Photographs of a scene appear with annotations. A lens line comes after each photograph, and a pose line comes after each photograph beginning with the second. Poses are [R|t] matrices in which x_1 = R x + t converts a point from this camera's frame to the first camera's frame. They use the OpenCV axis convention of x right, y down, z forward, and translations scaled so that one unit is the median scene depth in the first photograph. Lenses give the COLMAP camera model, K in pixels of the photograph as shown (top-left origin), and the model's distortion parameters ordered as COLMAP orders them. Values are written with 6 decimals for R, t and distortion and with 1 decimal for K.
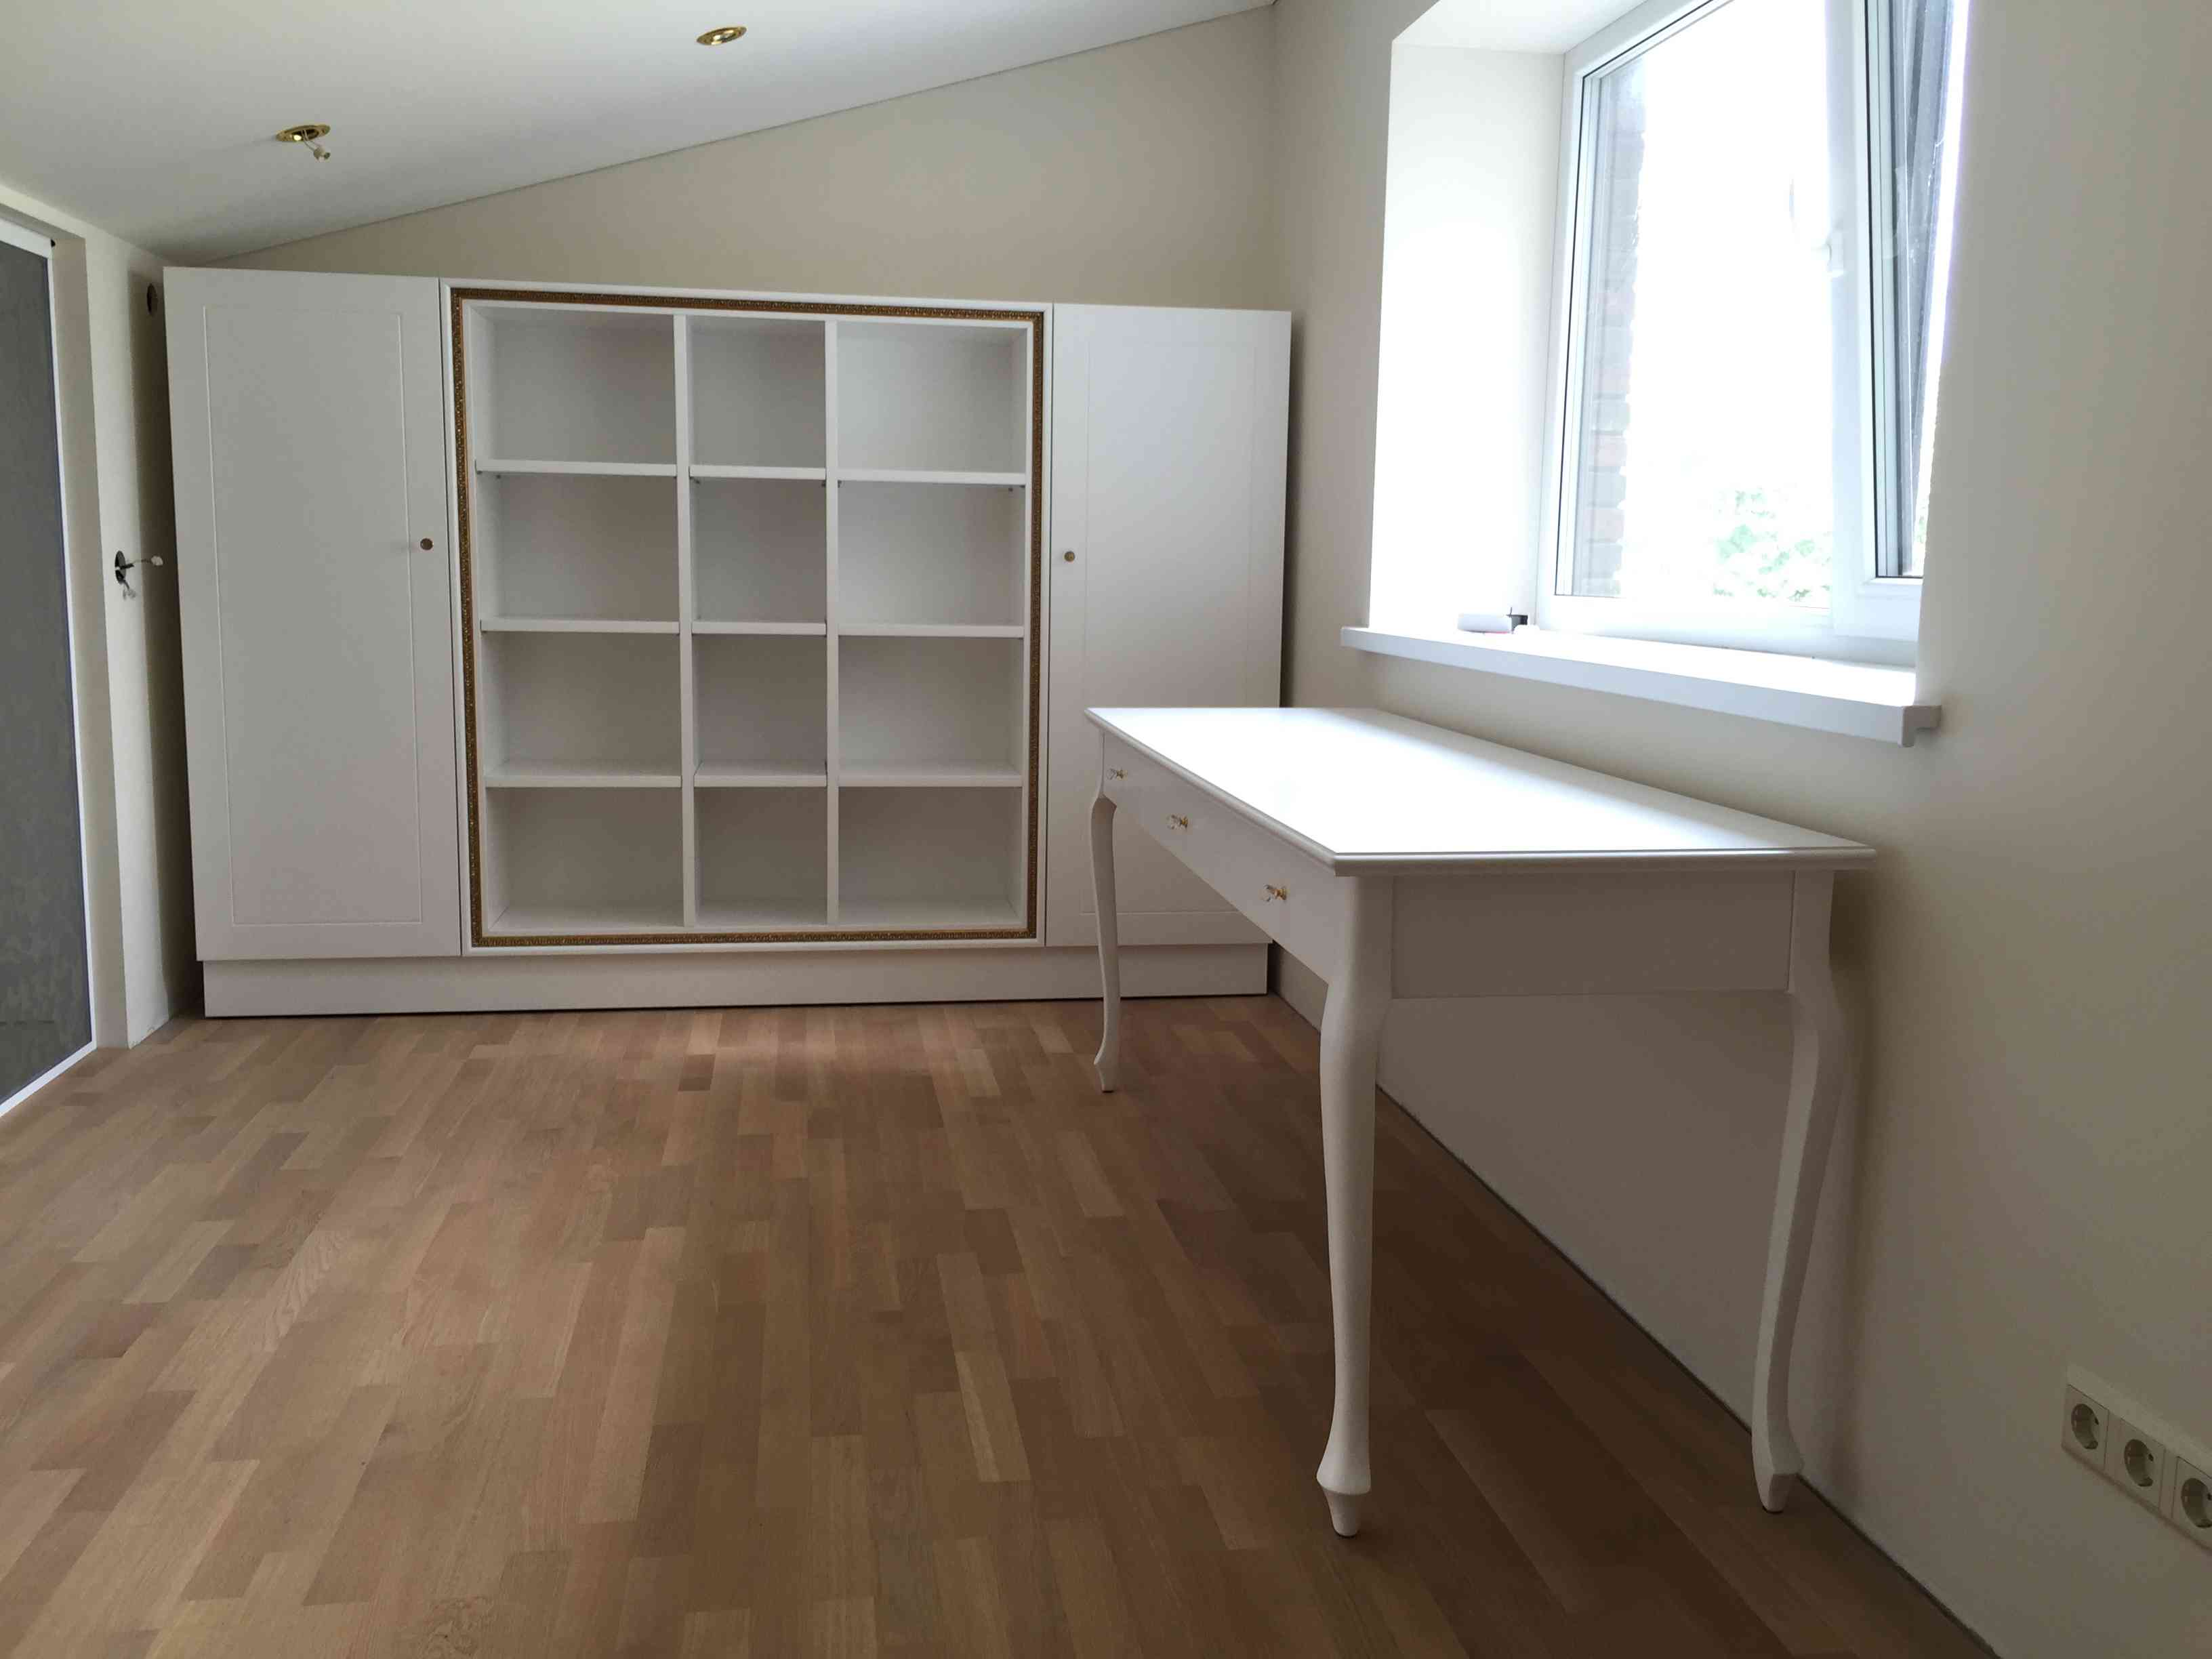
lens RADIAL K [[1892.7, 0, 1101.4], [0, 1892.7, 810.1], [0, 0, 1]] dist [0.071690, -0.093661]
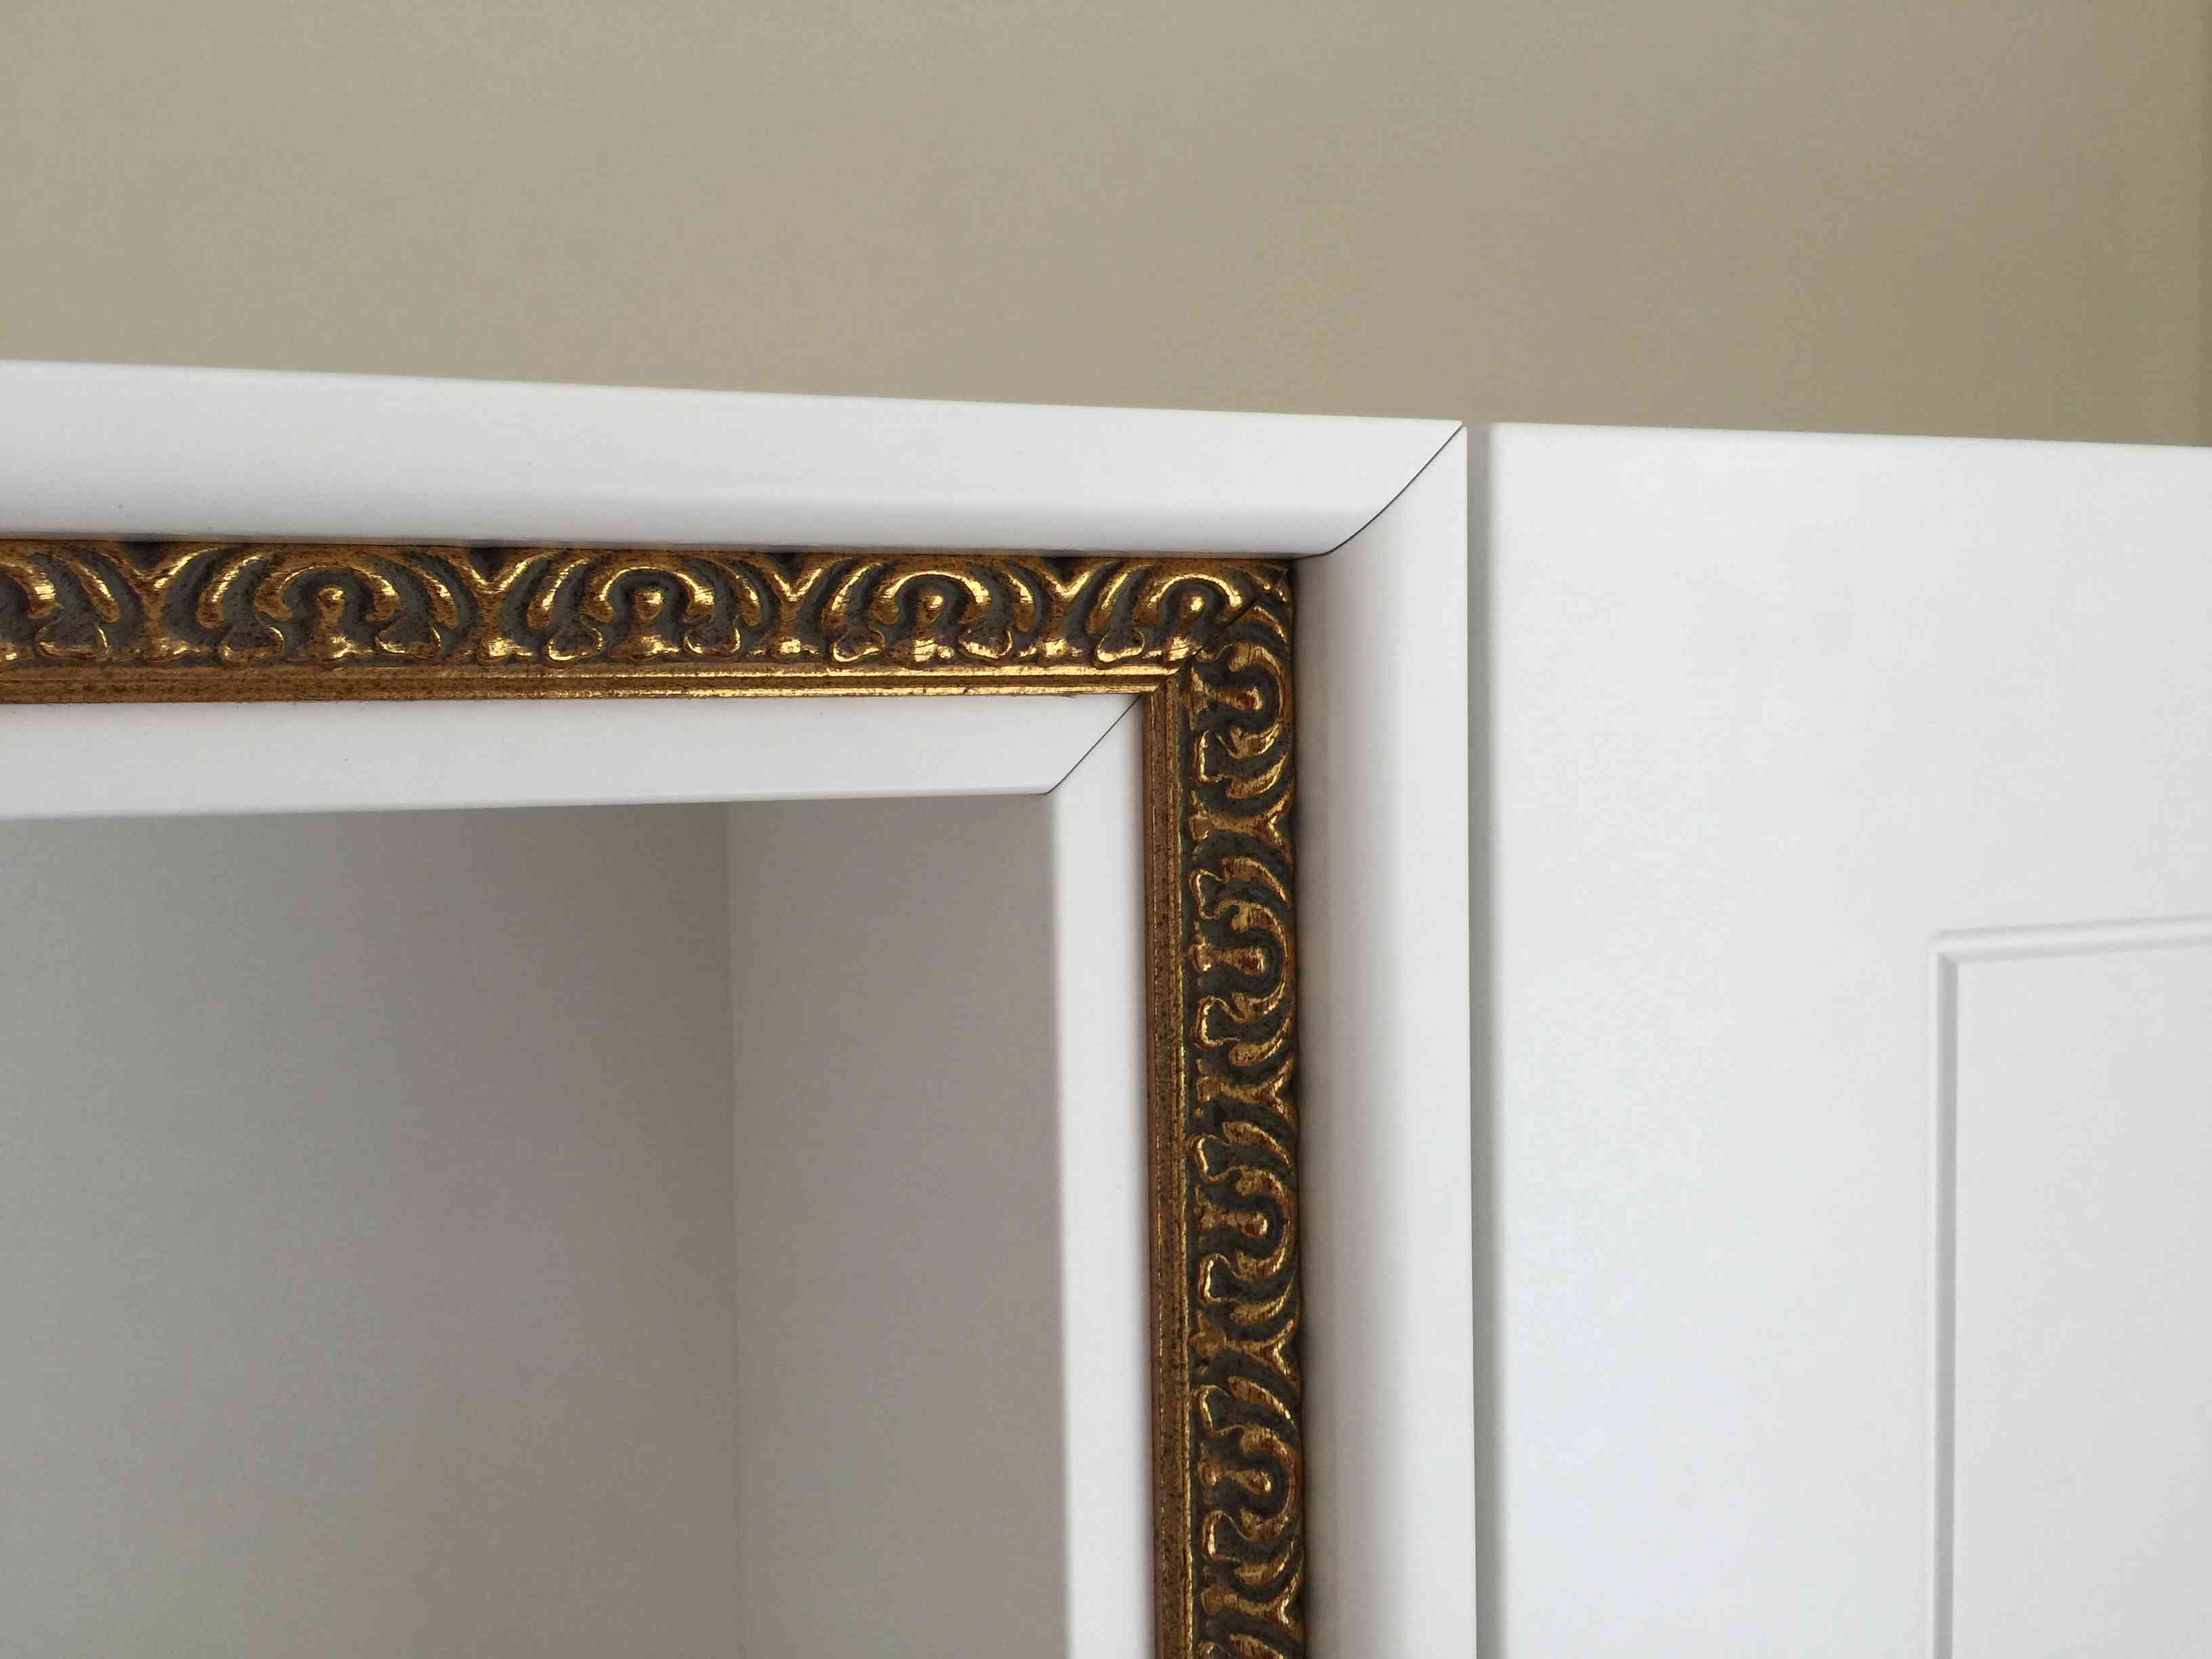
lens RADIAL K [[1892.7, 0, 1112.8], [0, 1892.7, 839.9], [0, 0, 1]] dist [0.071690, -0.093661]
pose [[0.983265, -0.044659, 0.176625, -0.052786], [0.058716, 0.995440, -0.075177, -0.266746], [-0.172462, 0.084290, 0.981403, 1.009719]]
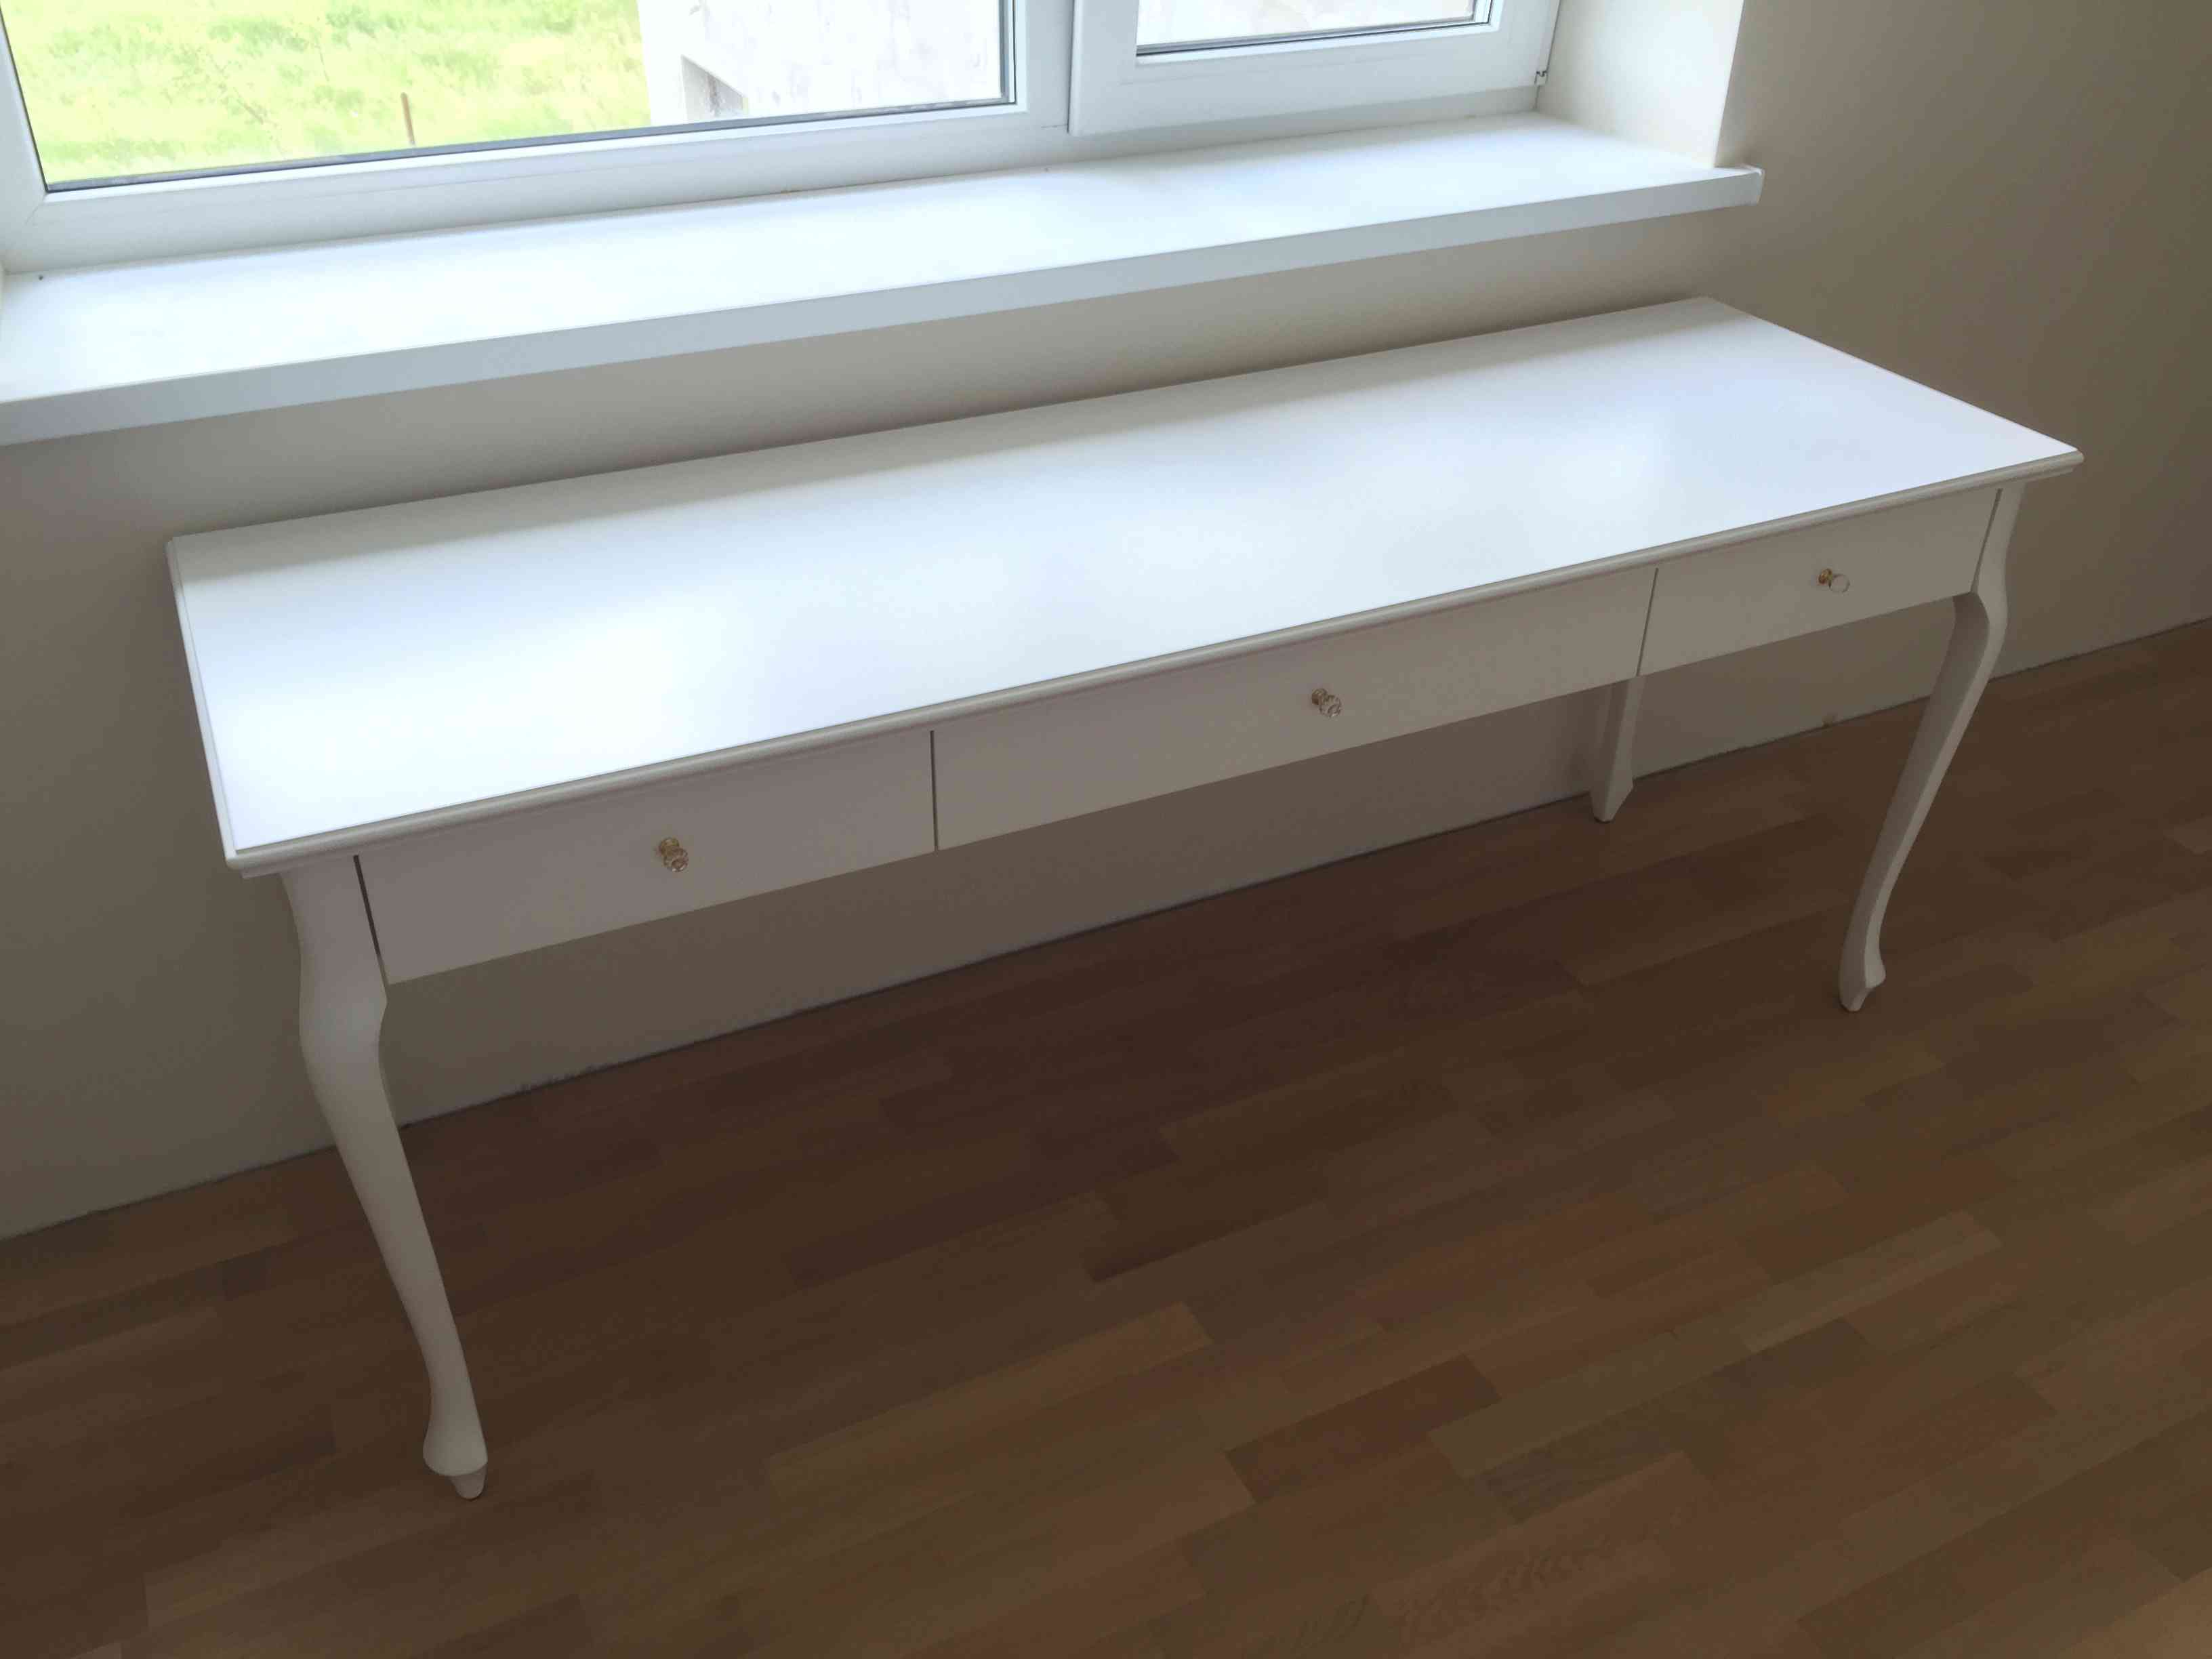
lens RADIAL K [[1892.7, 0, 1084.6], [0, 1892.7, 825.0], [0, 0, 1]] dist [0.071690, -0.093661]
pose [[-0.297639, -0.525724, 0.796885, -0.317615], [0.113107, 0.809417, 0.576238, -0.230596], [-0.947955, 0.261644, -0.181451, 0.851151]]
